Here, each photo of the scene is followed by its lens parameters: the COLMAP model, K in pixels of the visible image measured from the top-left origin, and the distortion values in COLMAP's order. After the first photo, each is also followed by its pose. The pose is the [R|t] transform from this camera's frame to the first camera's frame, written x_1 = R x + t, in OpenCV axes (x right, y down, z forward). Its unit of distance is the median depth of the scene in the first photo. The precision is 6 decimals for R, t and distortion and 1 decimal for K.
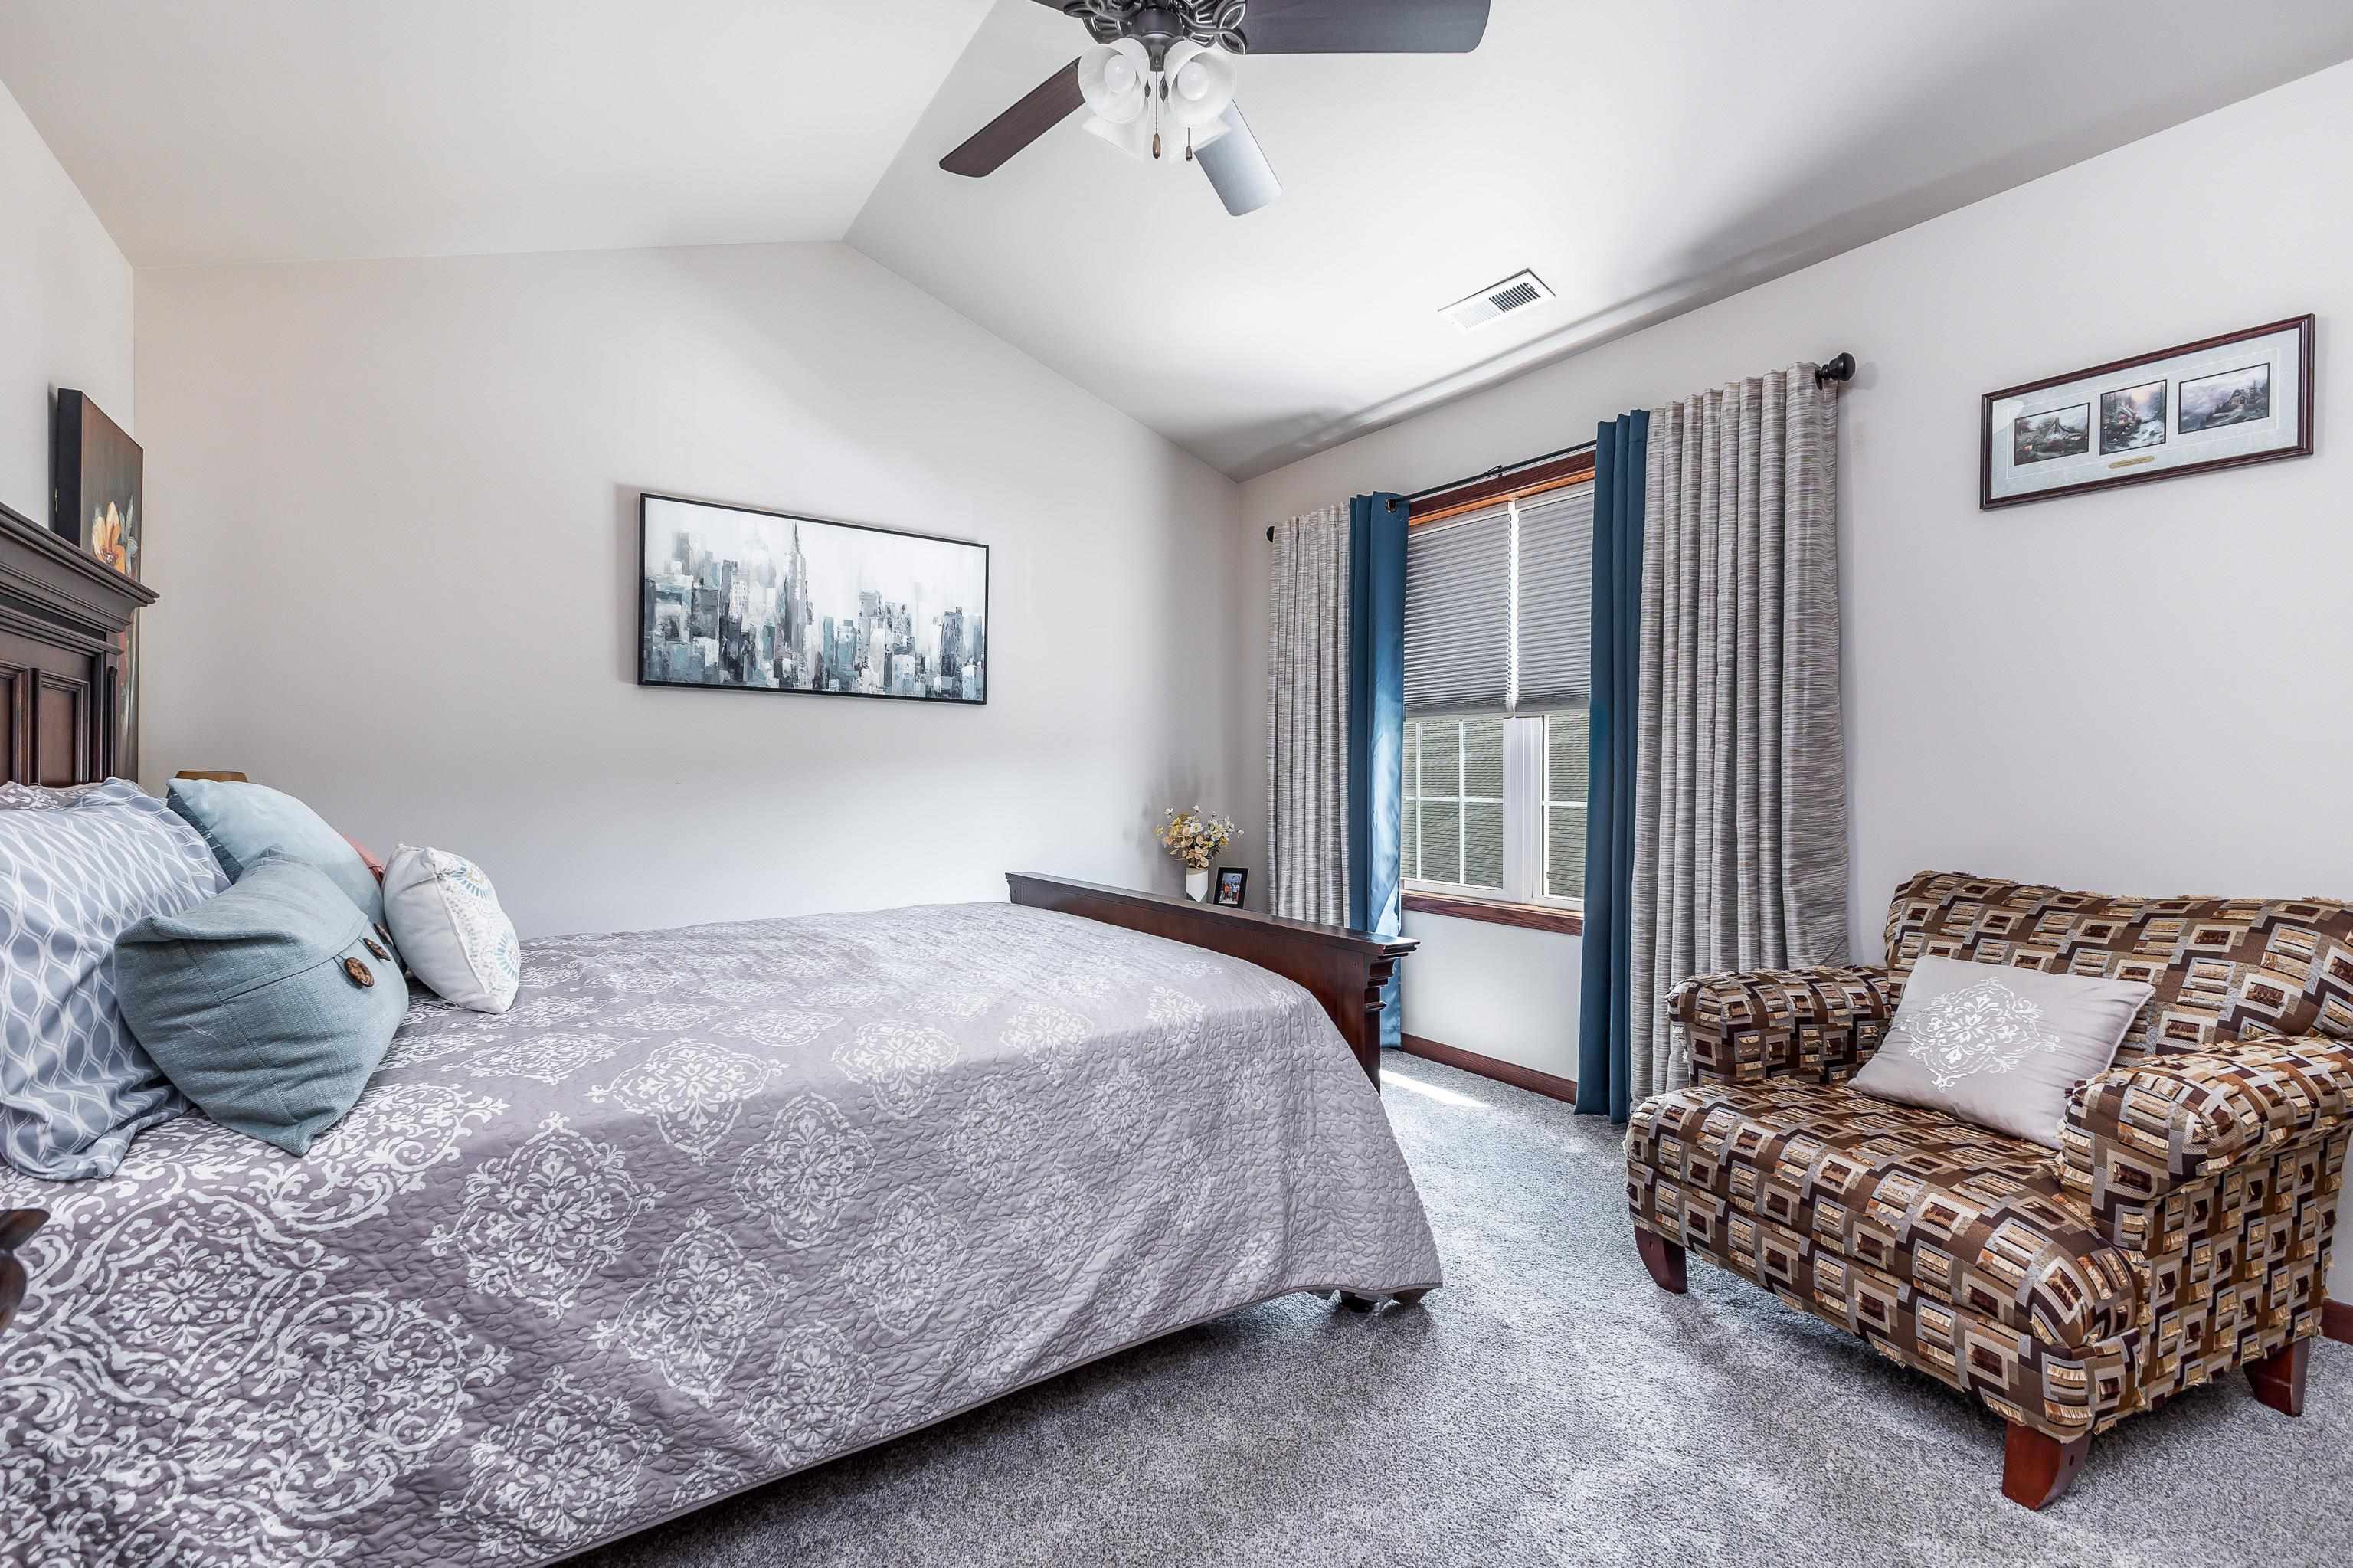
lens RADIAL K [[1049.1, 0, 1176.3], [0, 1049.1, 774.6], [0, 0, 1]] dist [0.009060, -0.000951]
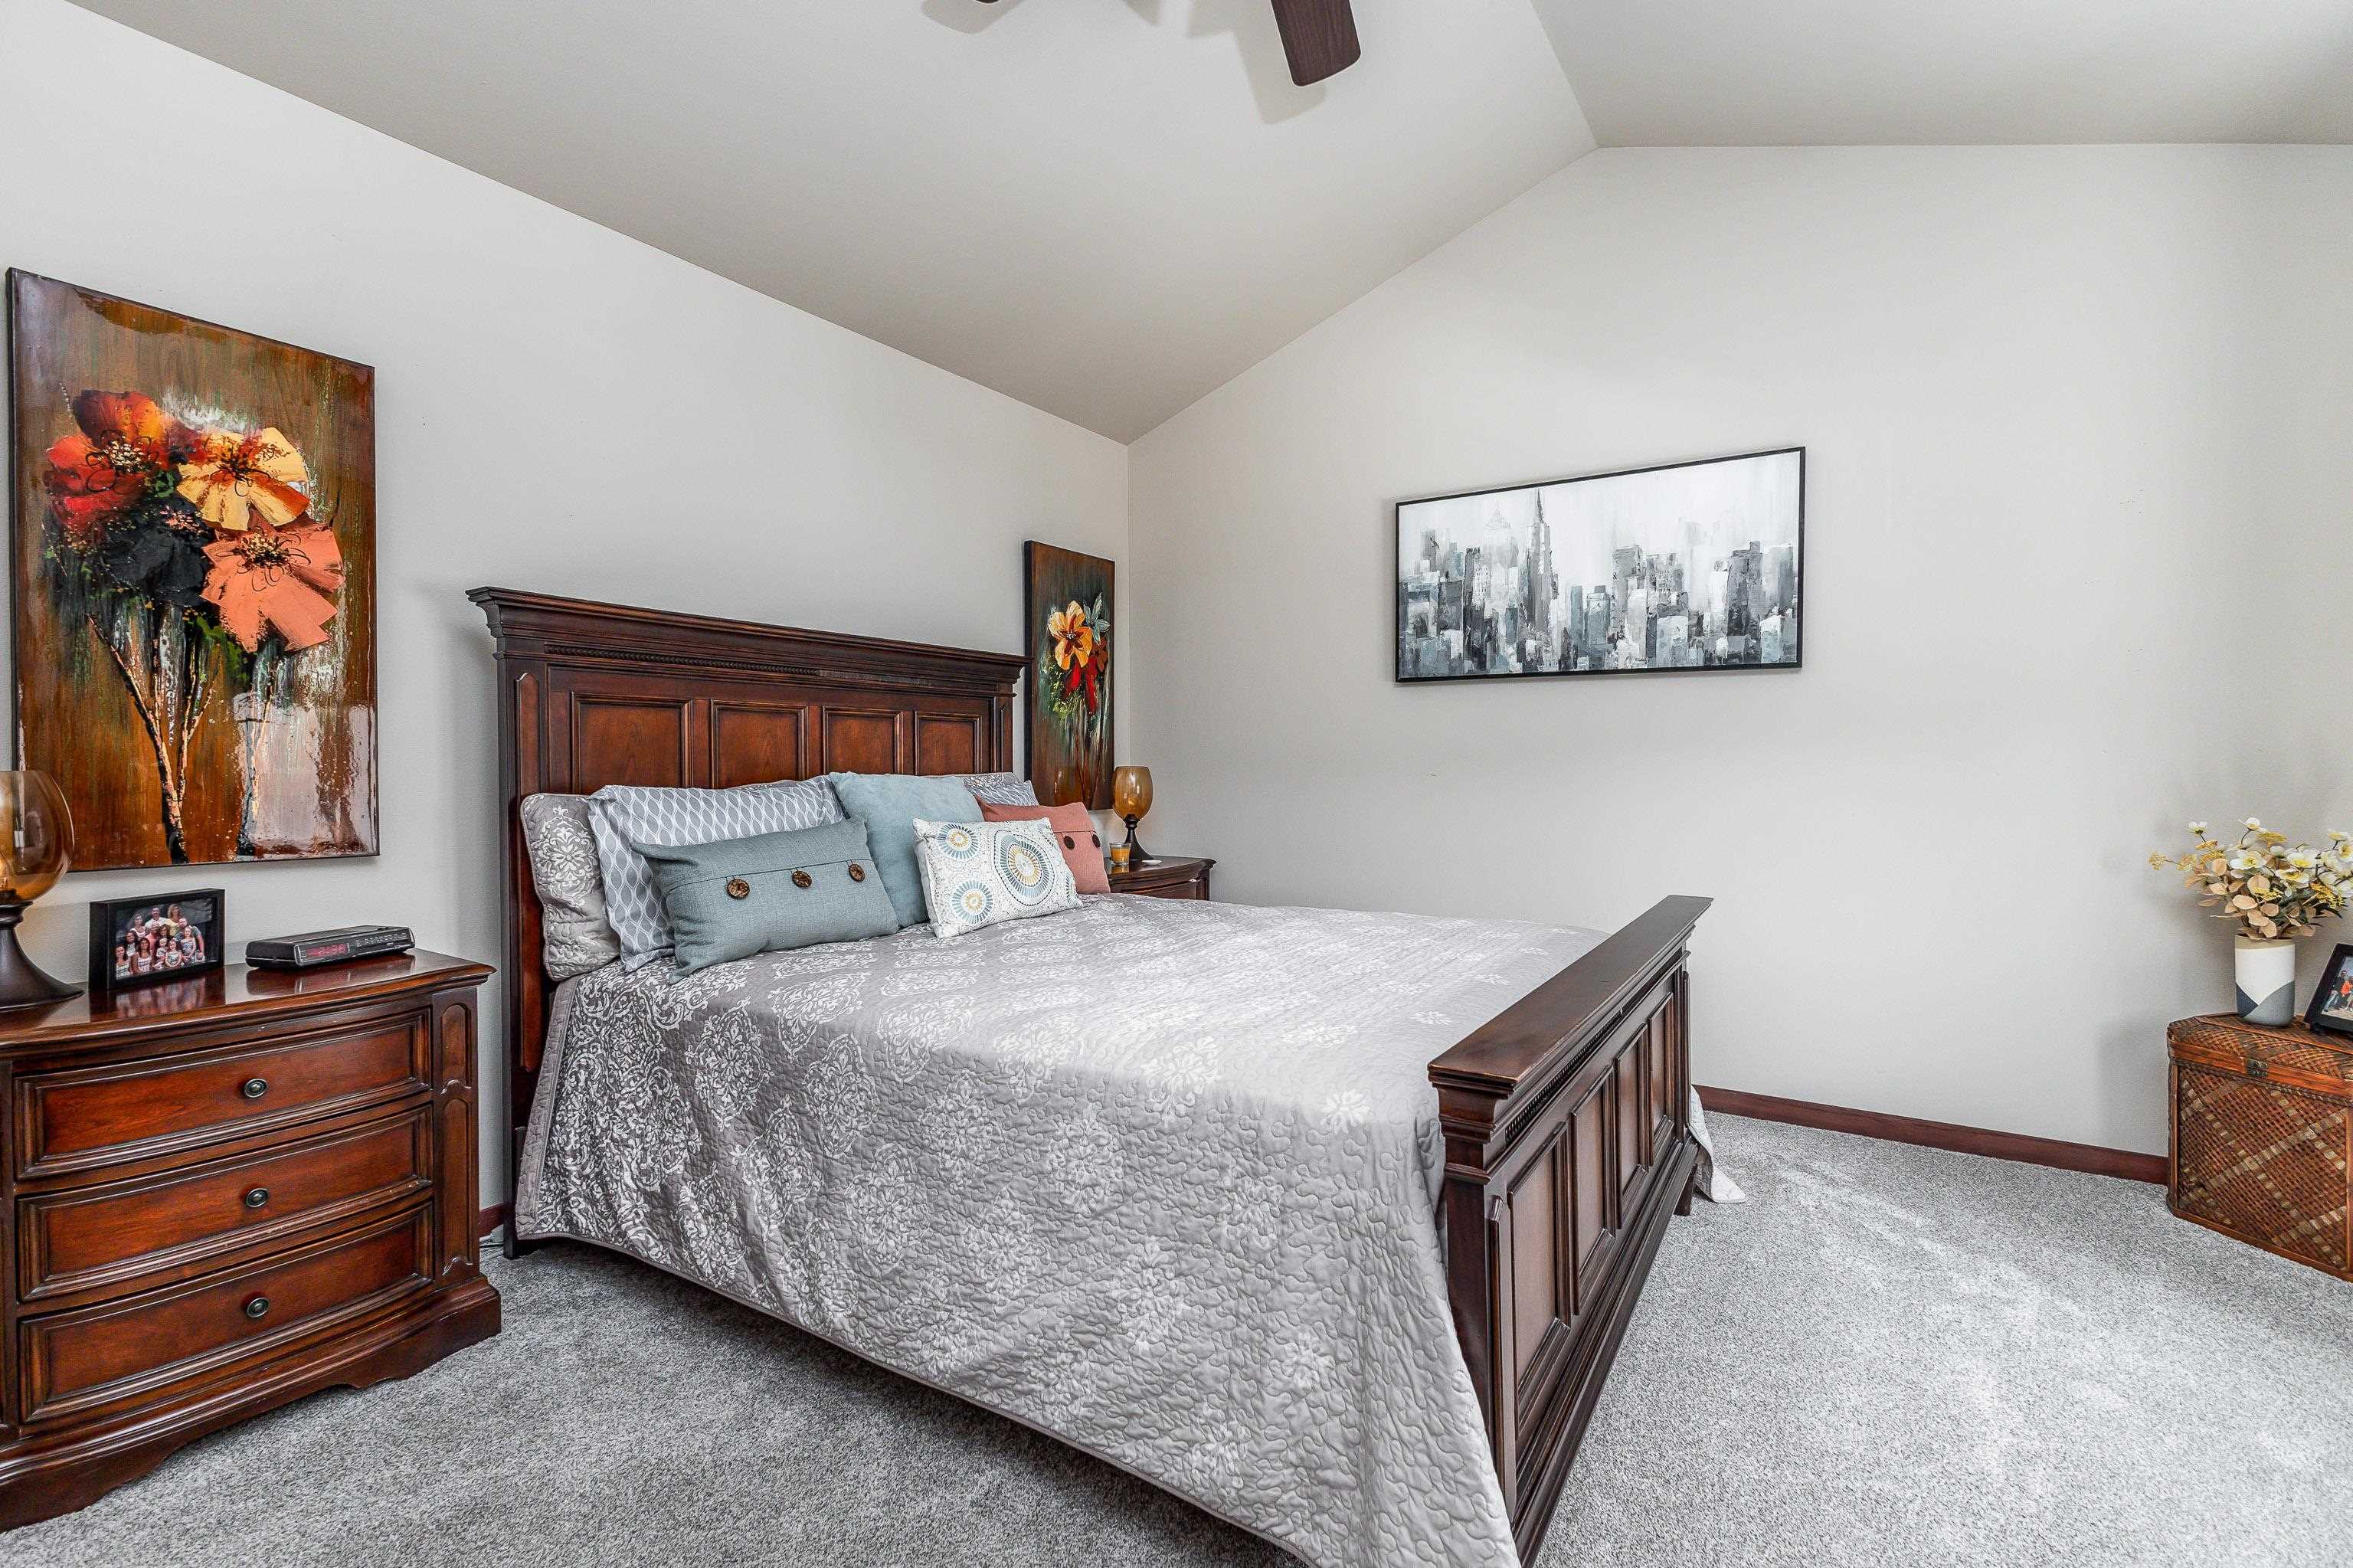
lens RADIAL K [[1049.1, 0, 1176.3], [0, 1049.1, 774.6], [0, 0, 1]] dist [0.009060, -0.000951]
pose [[0.378655, 0.001453, -0.925537, 0.375963], [0.006645, 0.999969, 0.004289, 0.001833], [0.925514, -0.007774, 0.378634, 0.371674]]
